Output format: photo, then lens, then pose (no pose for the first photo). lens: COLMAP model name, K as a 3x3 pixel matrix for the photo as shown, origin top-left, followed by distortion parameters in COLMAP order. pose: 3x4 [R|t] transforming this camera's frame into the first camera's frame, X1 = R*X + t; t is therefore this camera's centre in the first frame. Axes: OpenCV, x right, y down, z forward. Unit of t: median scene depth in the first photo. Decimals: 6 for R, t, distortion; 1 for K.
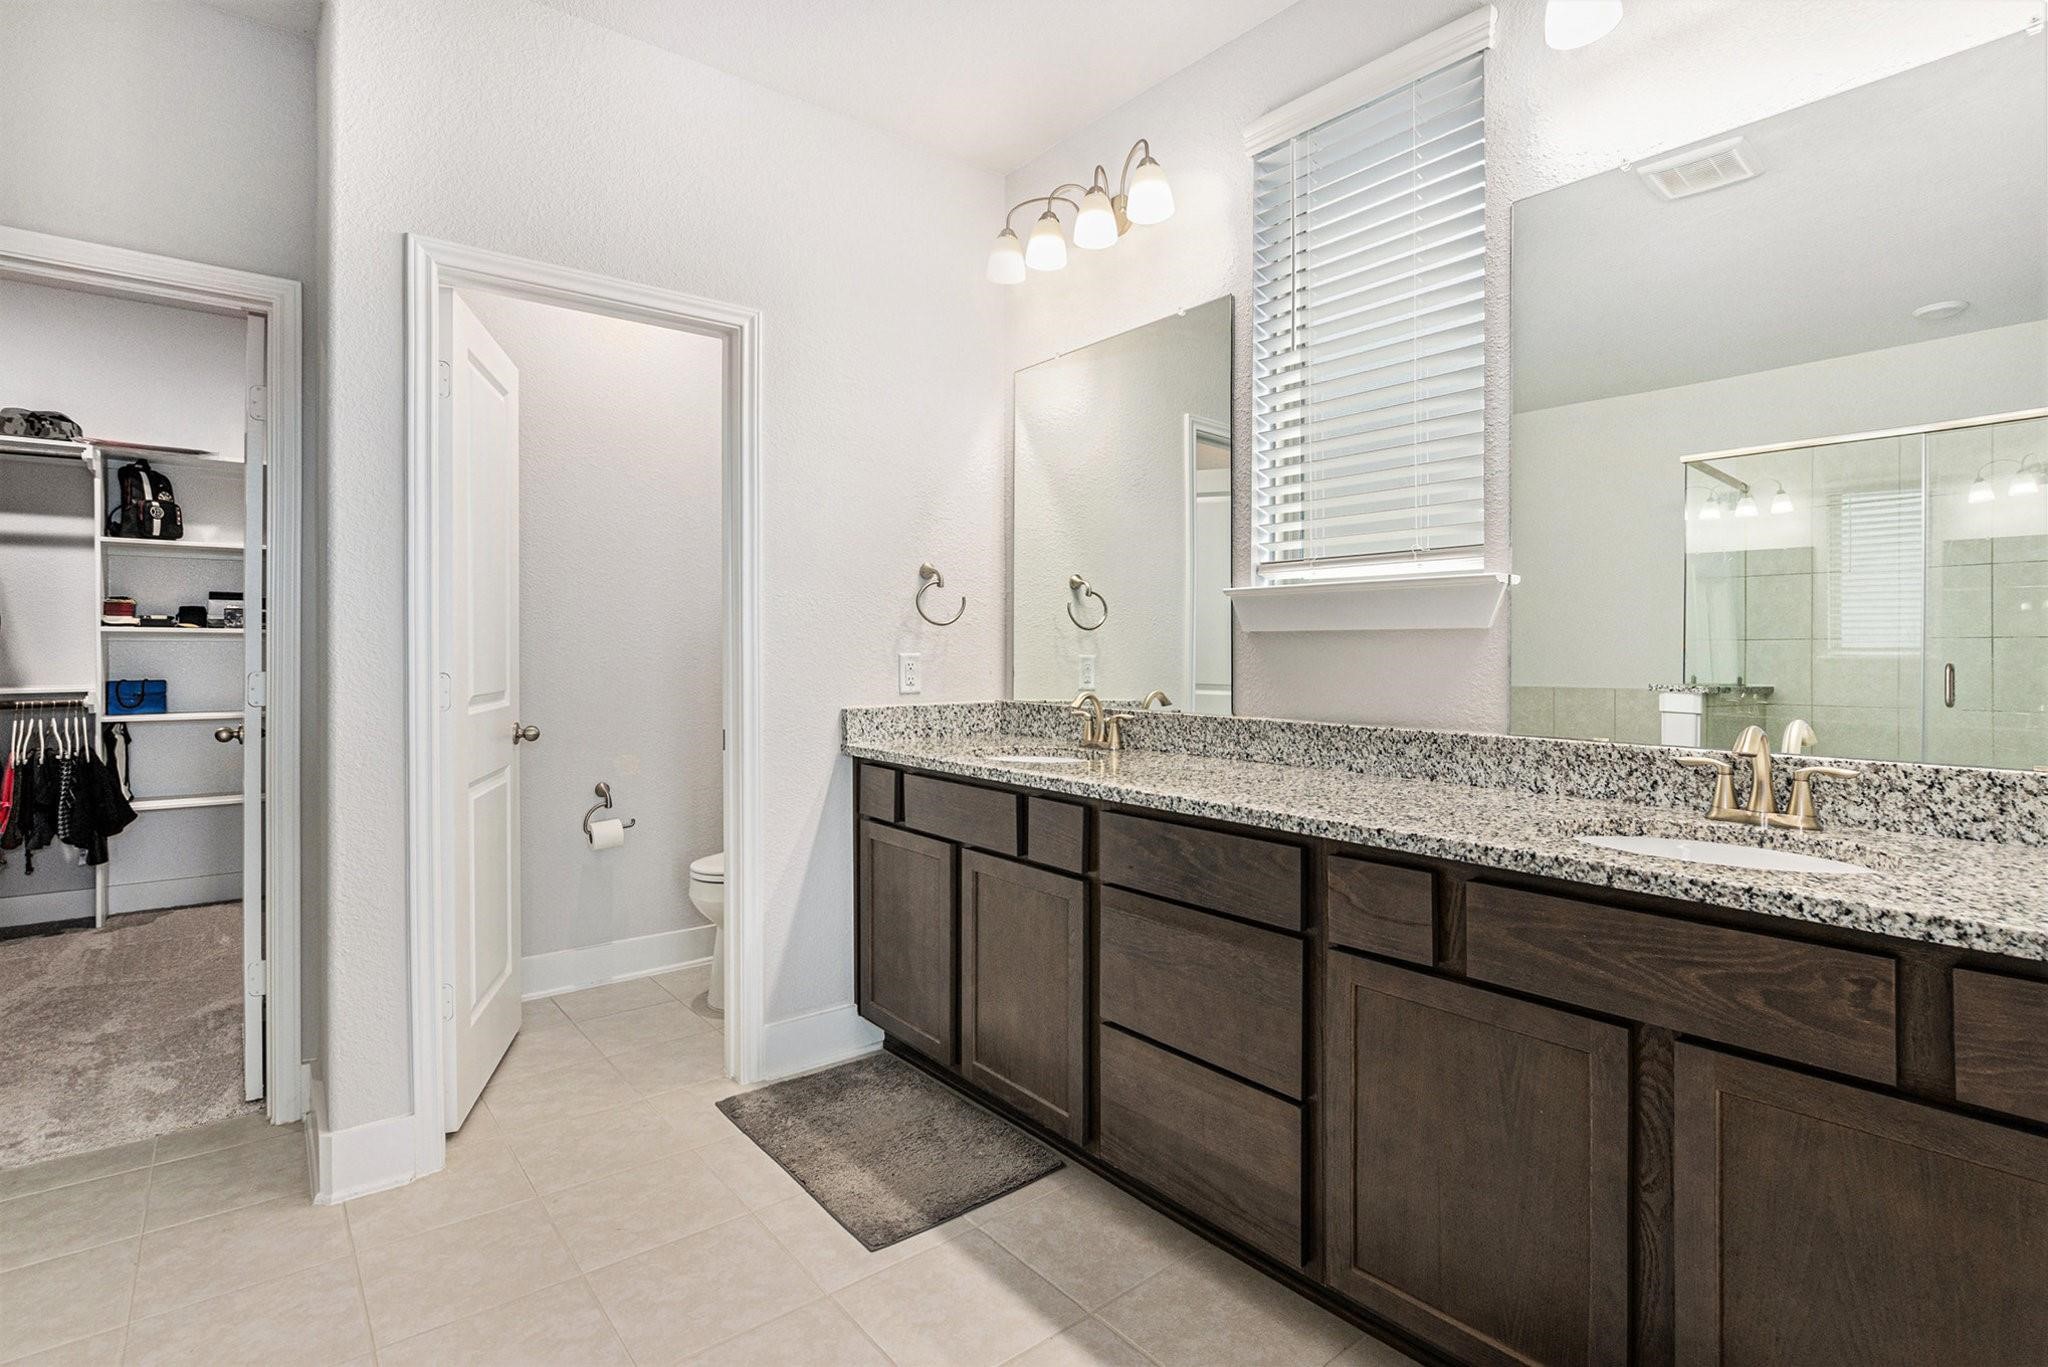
lens RADIAL K [[957.3, 0, 1023.1], [0, 957.3, 672.8], [0, 0, 1]] dist [-0.029327, 0.006009]
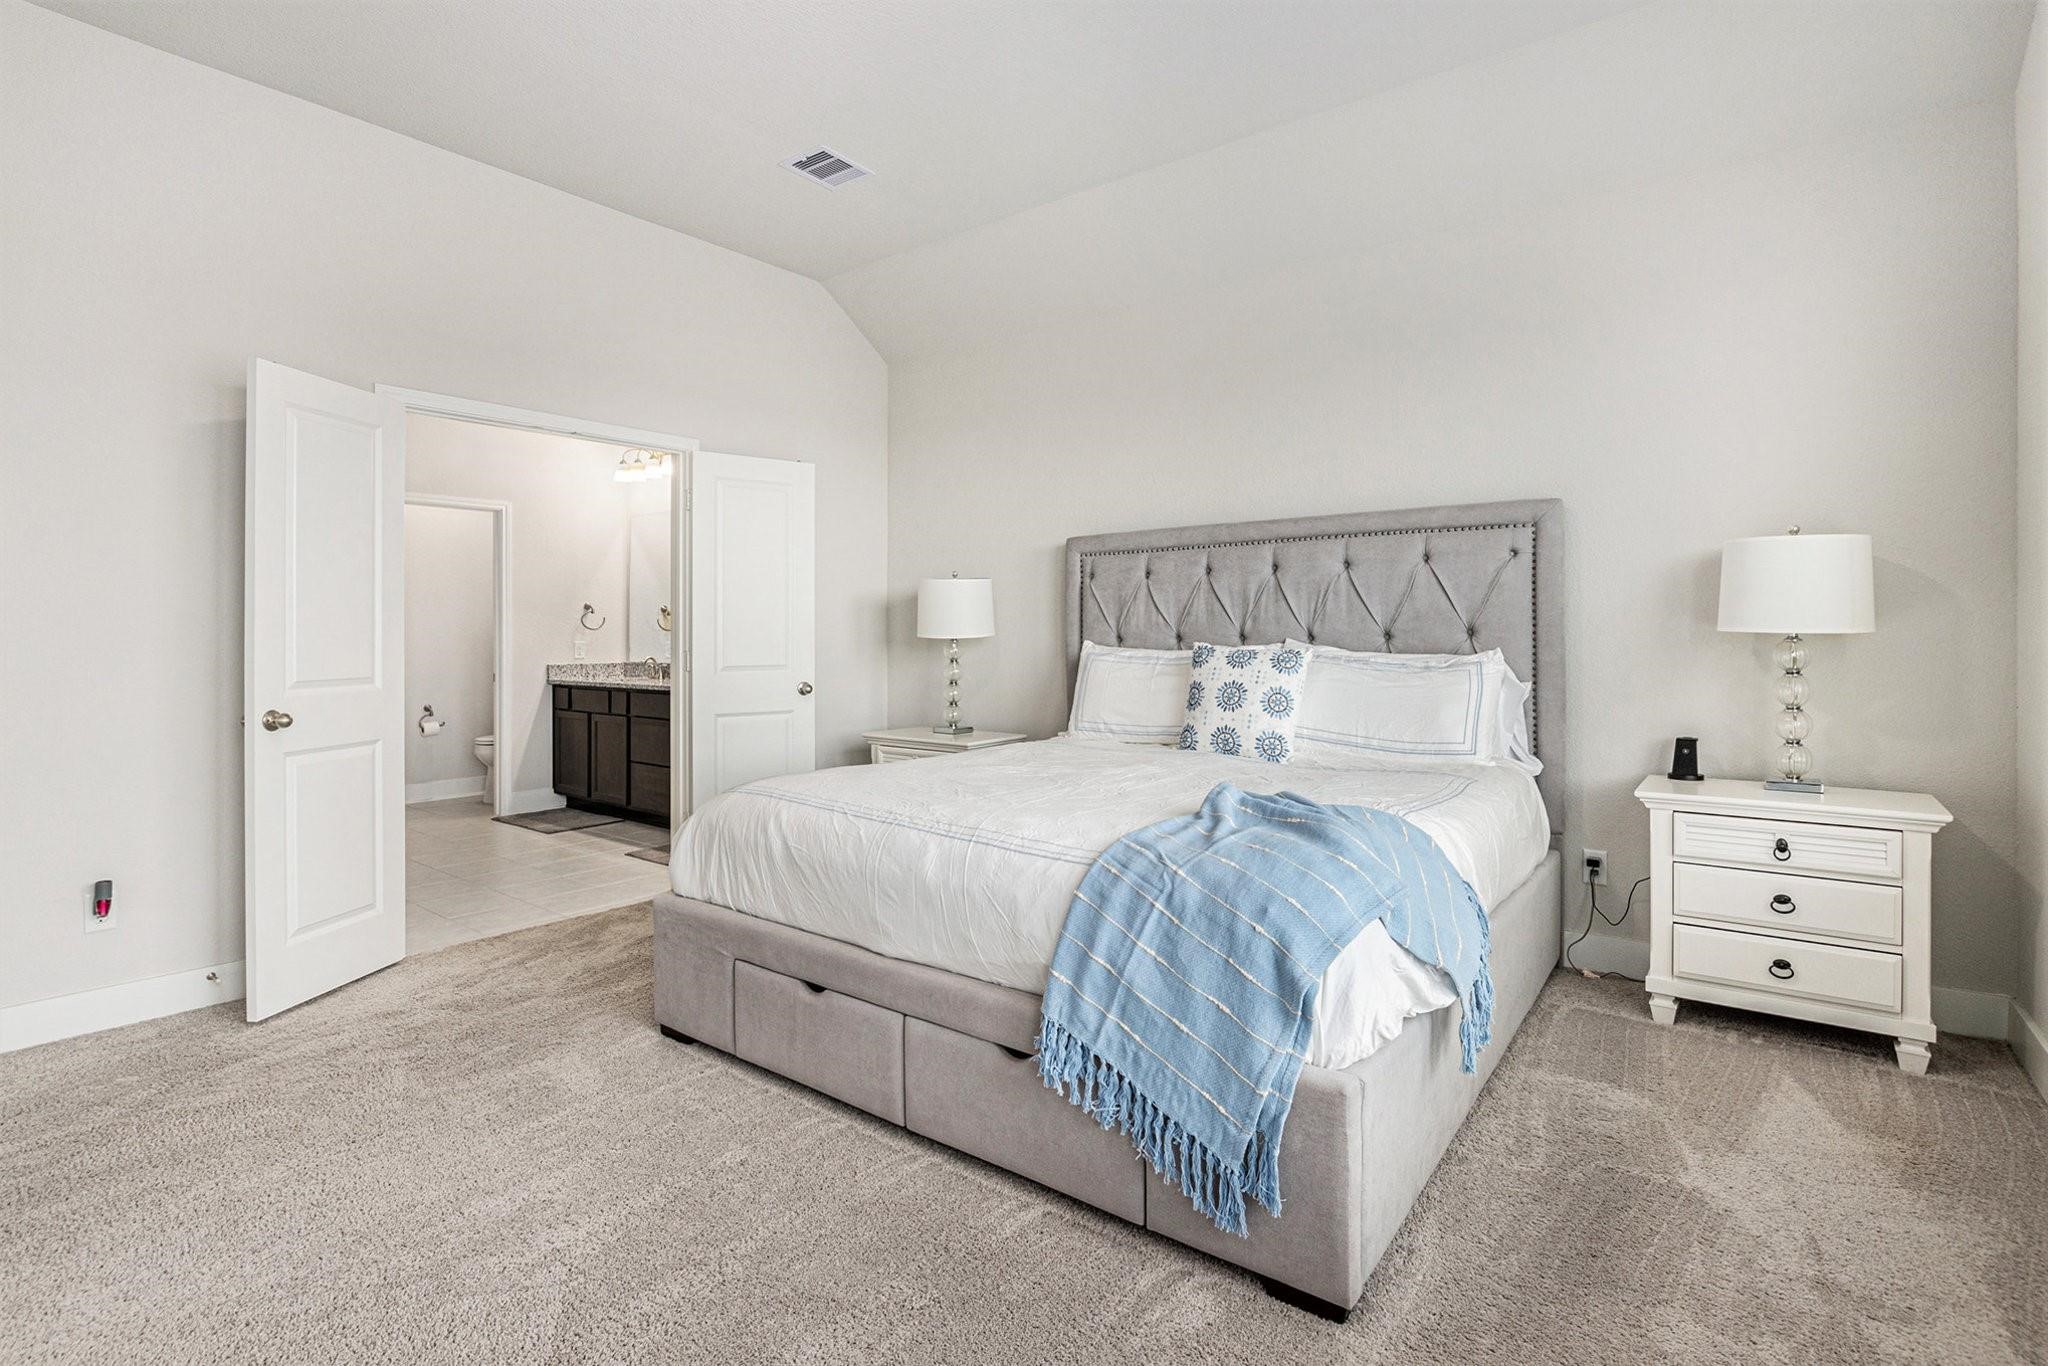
lens RADIAL K [[957.3, 0, 1028.0], [0, 957.3, 667.7], [0, 0, 1]] dist [-0.029327, 0.006009]
pose [[0.975171, -0.003609, 0.221423, 0.481073], [0.003542, 0.999993, 0.000699, 0.051411], [-0.221424, 0.000103, 0.975178, -1.670385]]
